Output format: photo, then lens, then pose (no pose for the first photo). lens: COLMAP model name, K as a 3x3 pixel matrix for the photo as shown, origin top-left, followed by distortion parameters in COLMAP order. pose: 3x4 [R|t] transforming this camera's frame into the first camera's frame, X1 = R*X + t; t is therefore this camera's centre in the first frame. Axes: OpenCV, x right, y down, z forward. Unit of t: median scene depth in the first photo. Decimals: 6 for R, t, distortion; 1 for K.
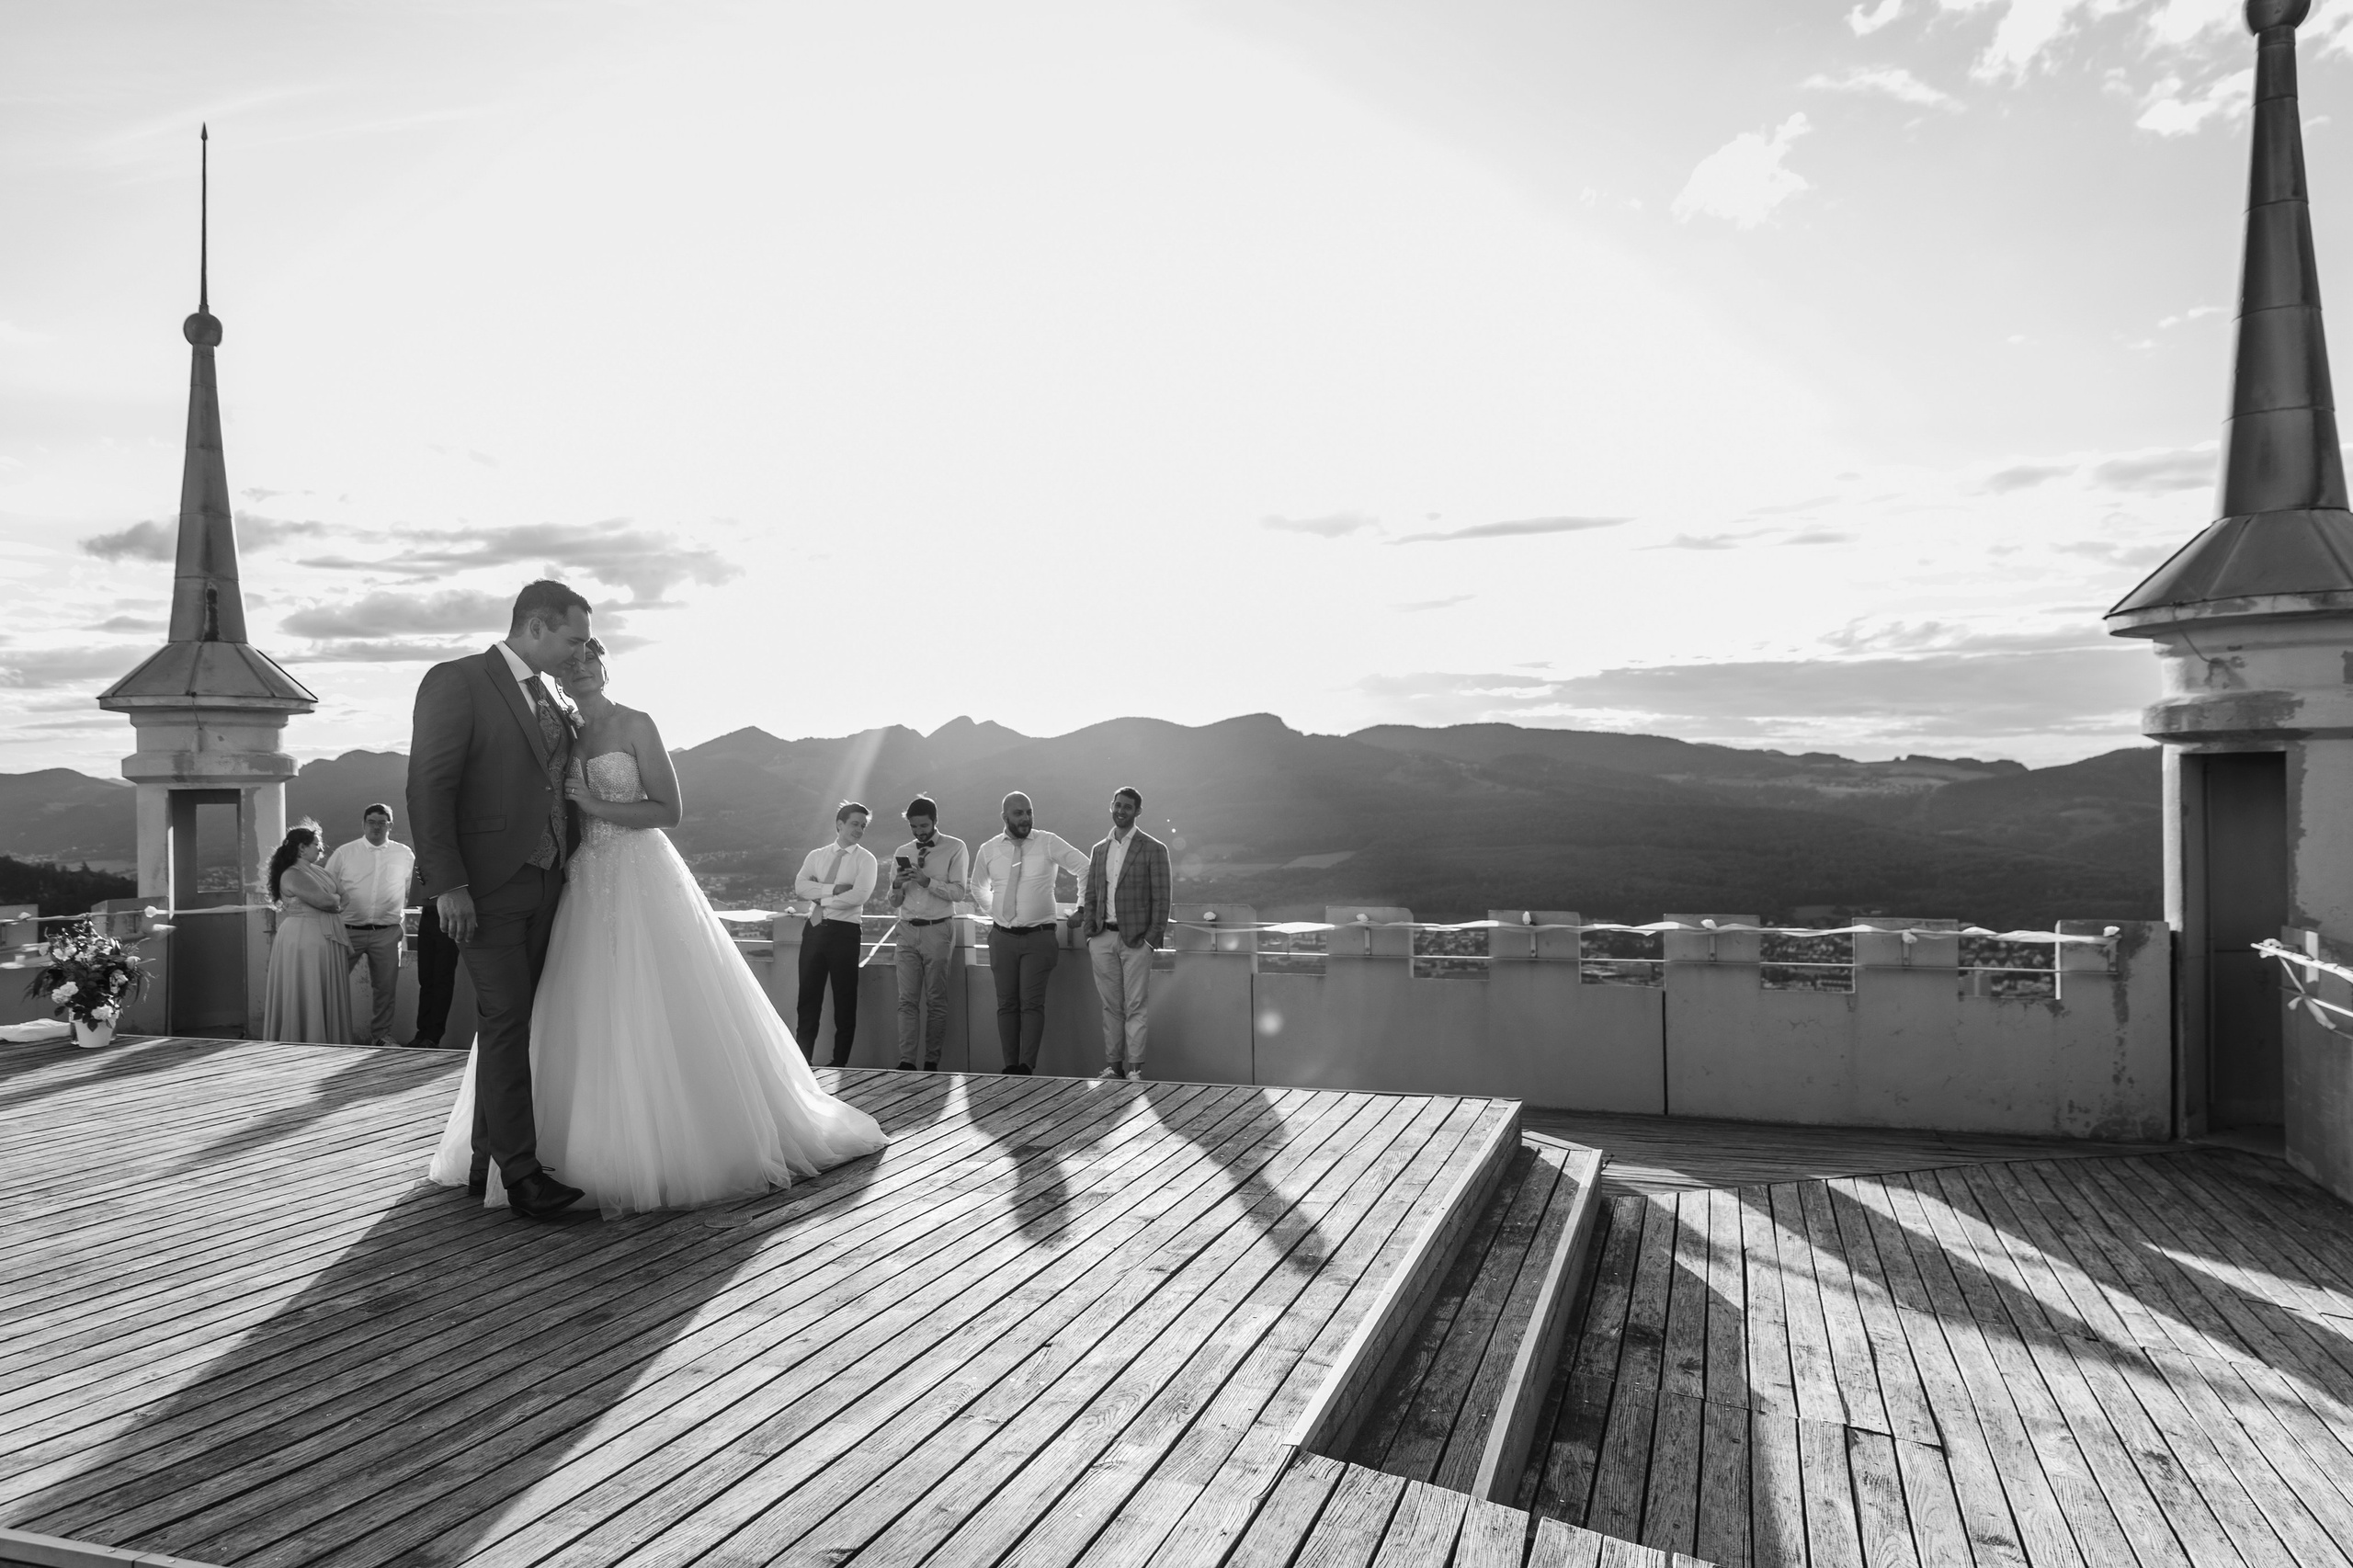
lens RADIAL K [[1671.5, 0, 1142.4], [0, 1671.5, 788.9], [0, 0, 1]] dist [0.007513, 0.004681]
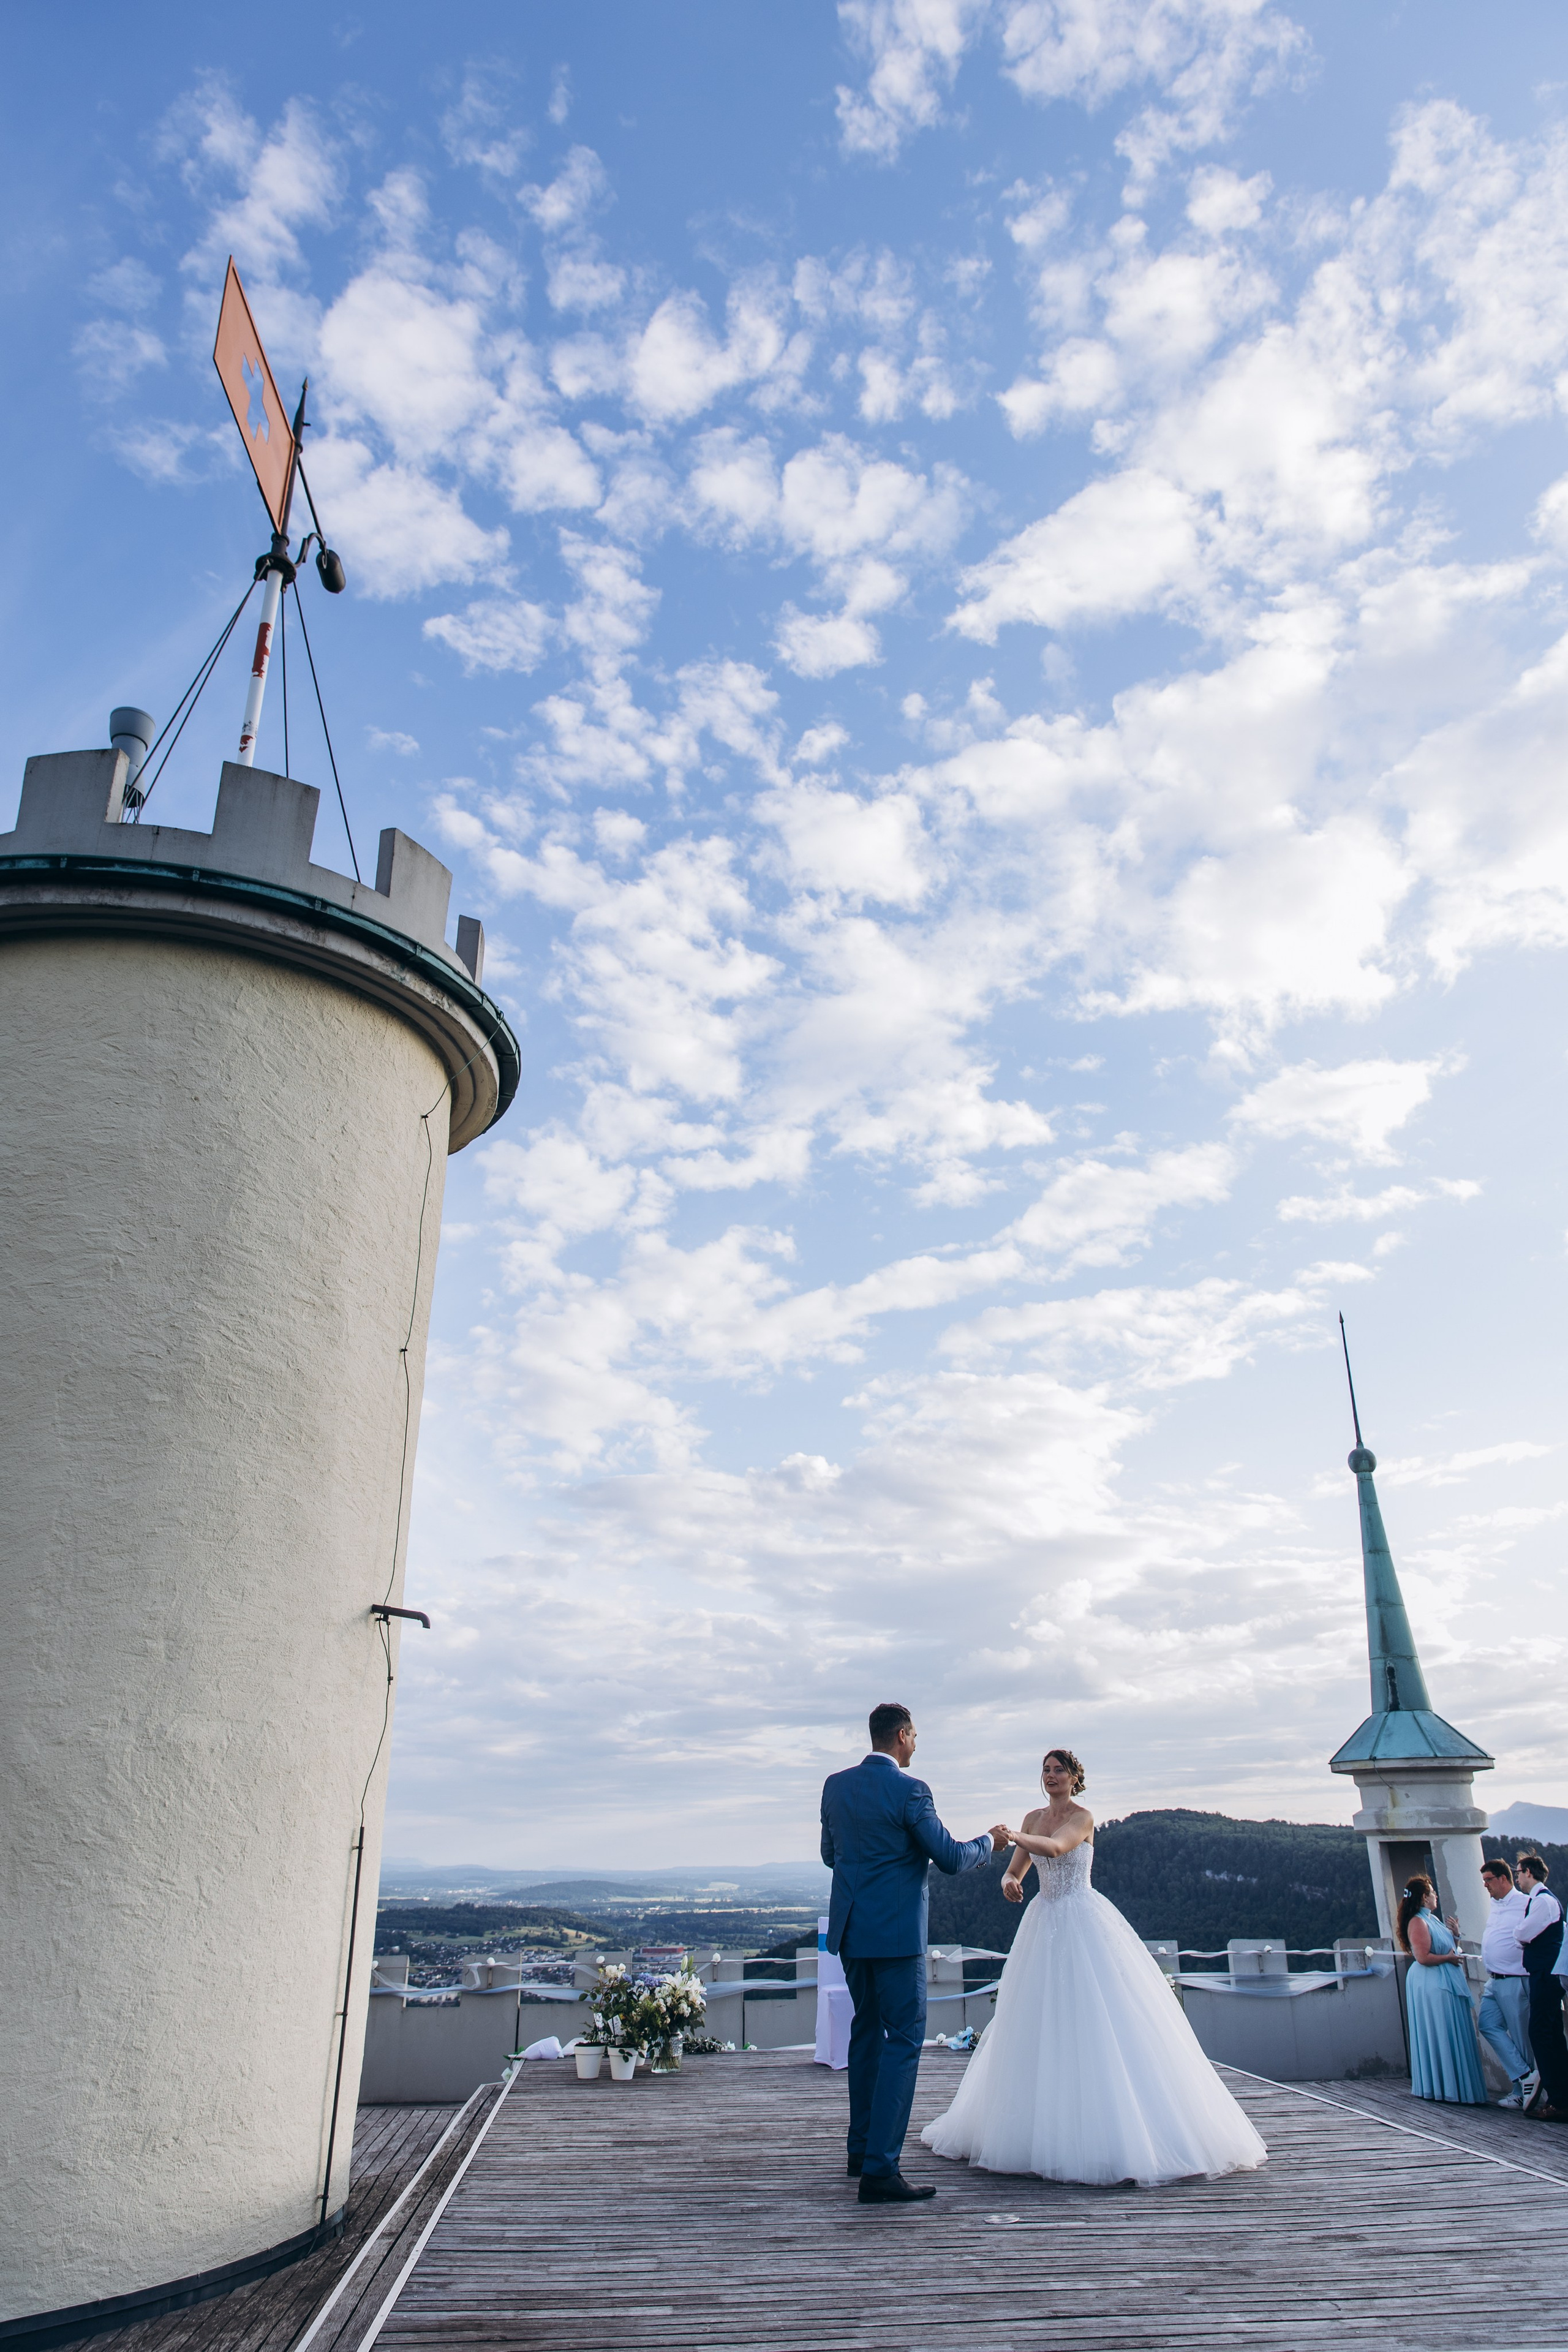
lens RADIAL K [[1571.9, 0, 808.4], [0, 1571.9, 1173.3], [0, 0, 1]] dist [0.008907, 0.004373]
pose [[0.428748, -0.349804, -0.832954, 0.375675], [0.007146, 0.923281, -0.384059, -0.010921], [0.903396, 0.158712, 0.398355, 0.082335]]
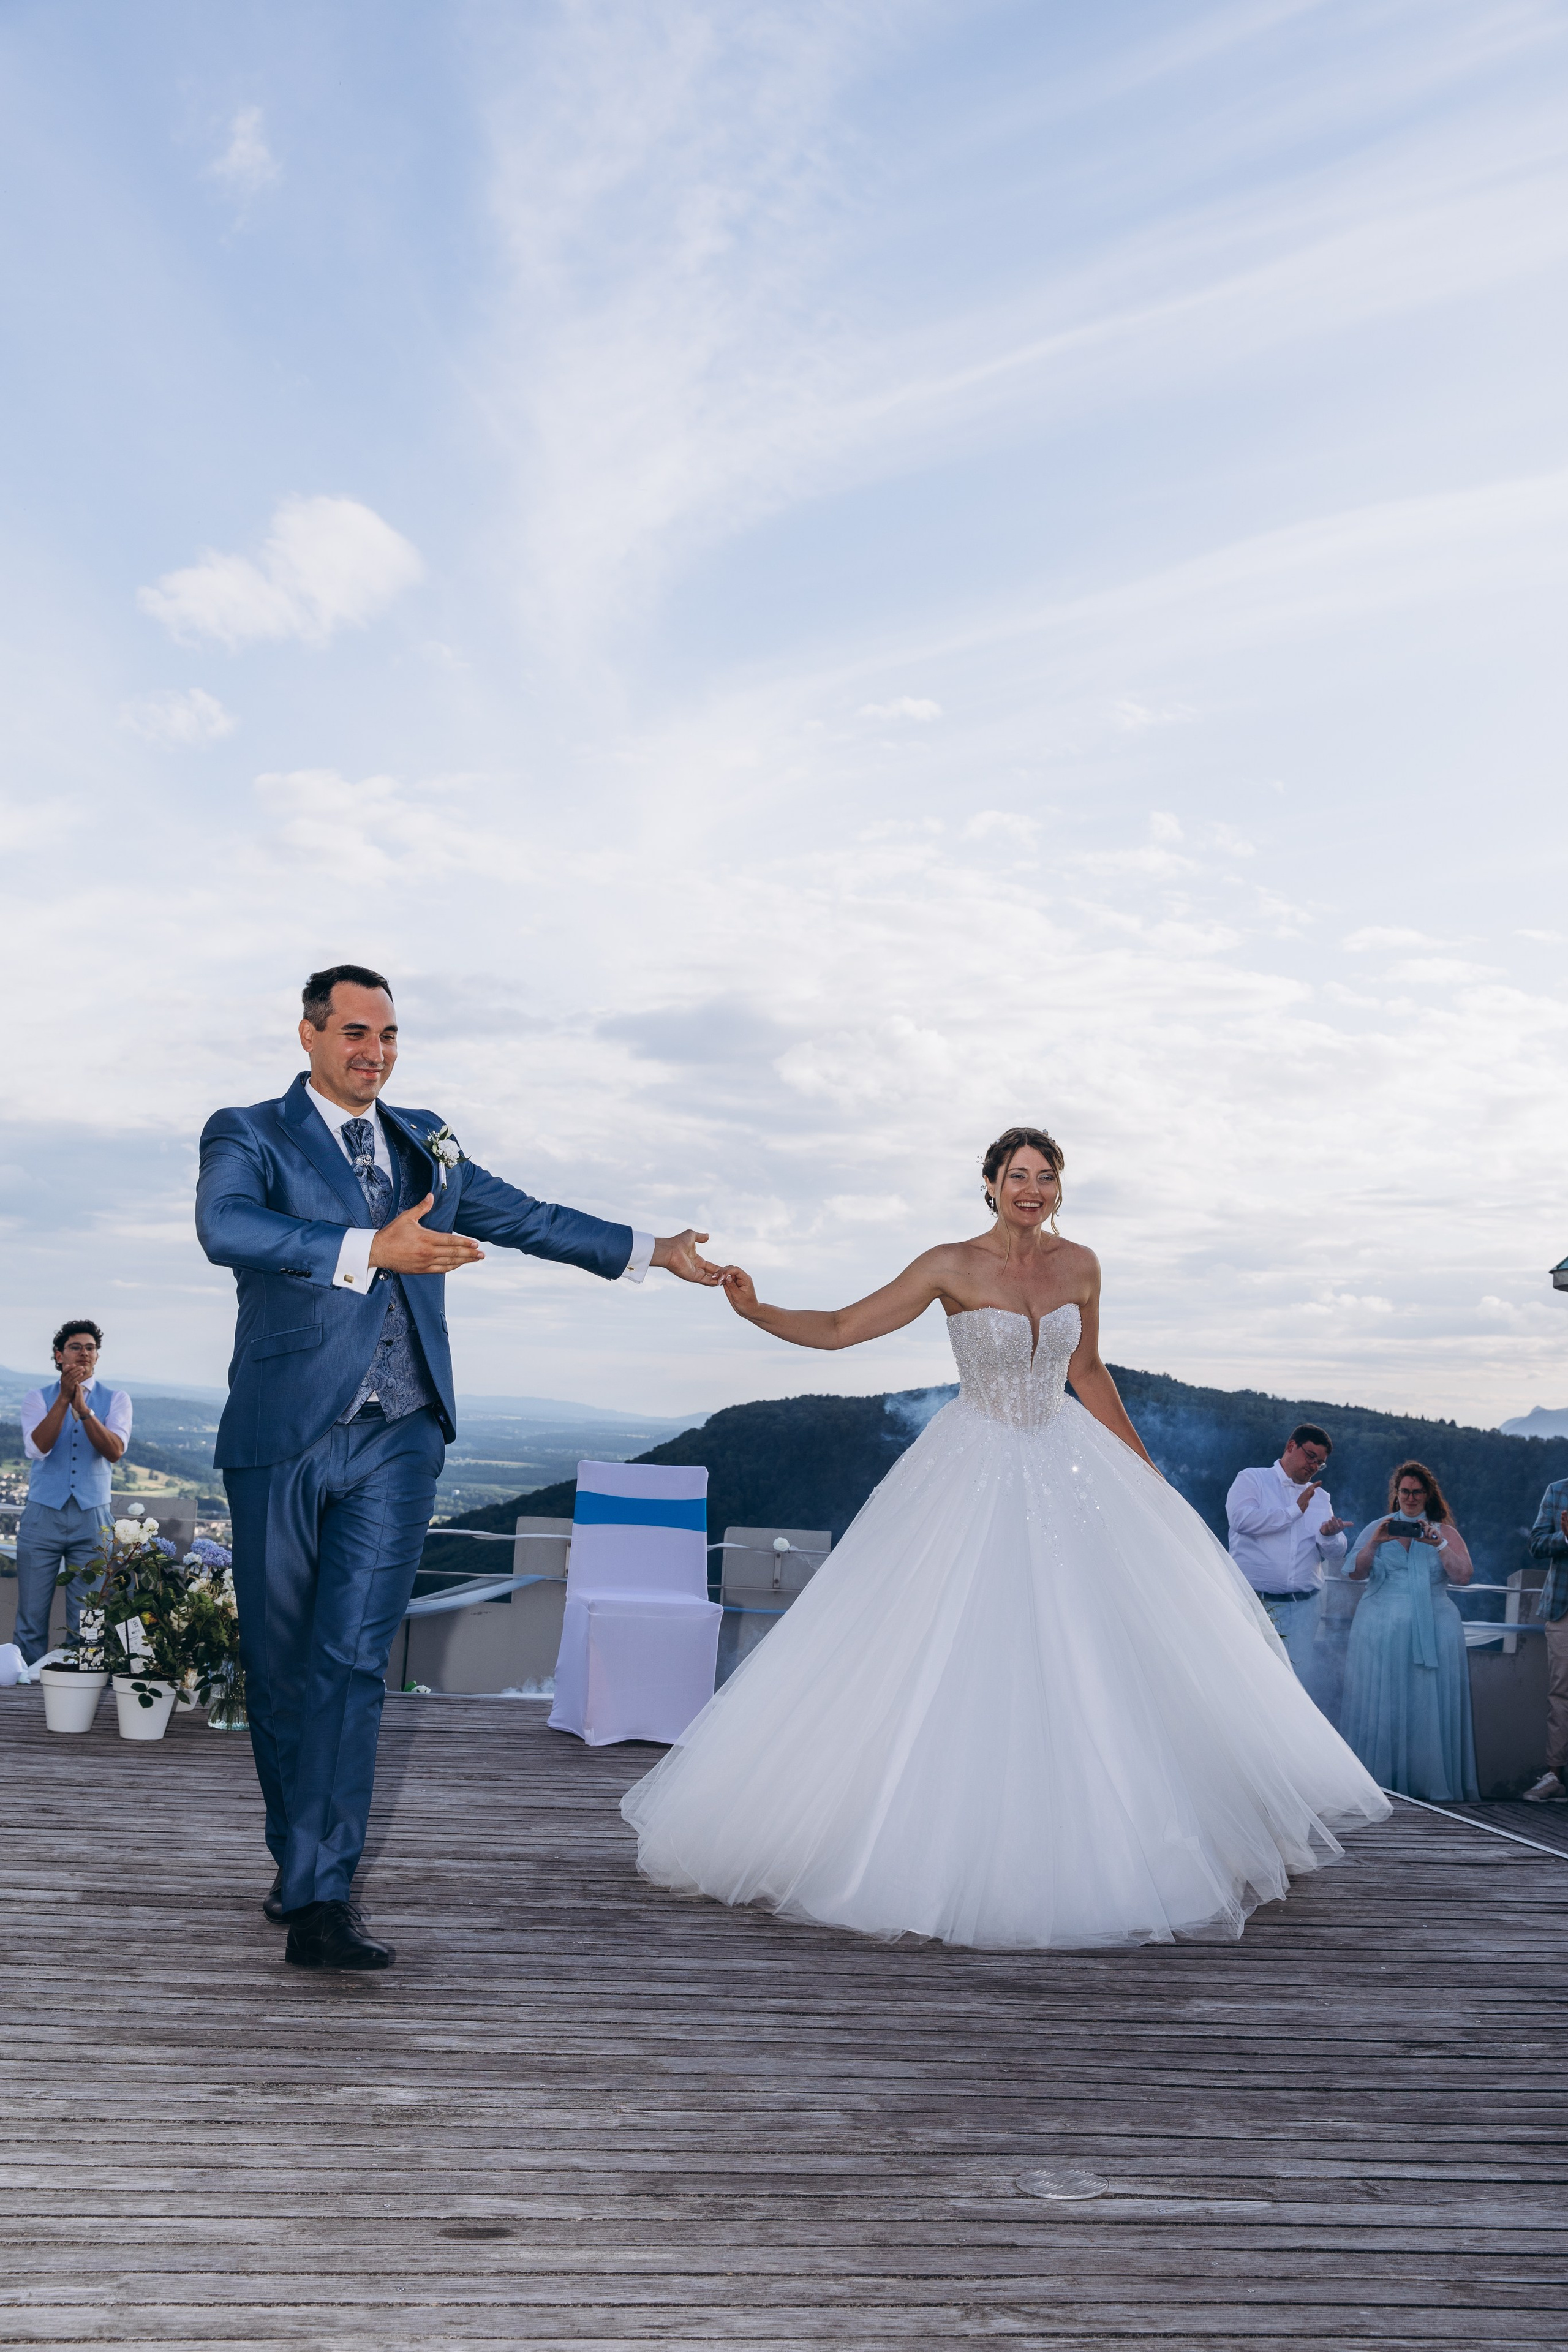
lens RADIAL K [[2669.5, 0, 788.1], [0, 2669.5, 1096.4], [0, 0, 1]] dist [-0.014465, 0.039487]
pose [[0.513408, -0.052488, -0.856538, 0.155423], [-0.067160, 0.992609, -0.101082, 0.005779], [0.855512, 0.109422, 0.506089, 0.175856]]
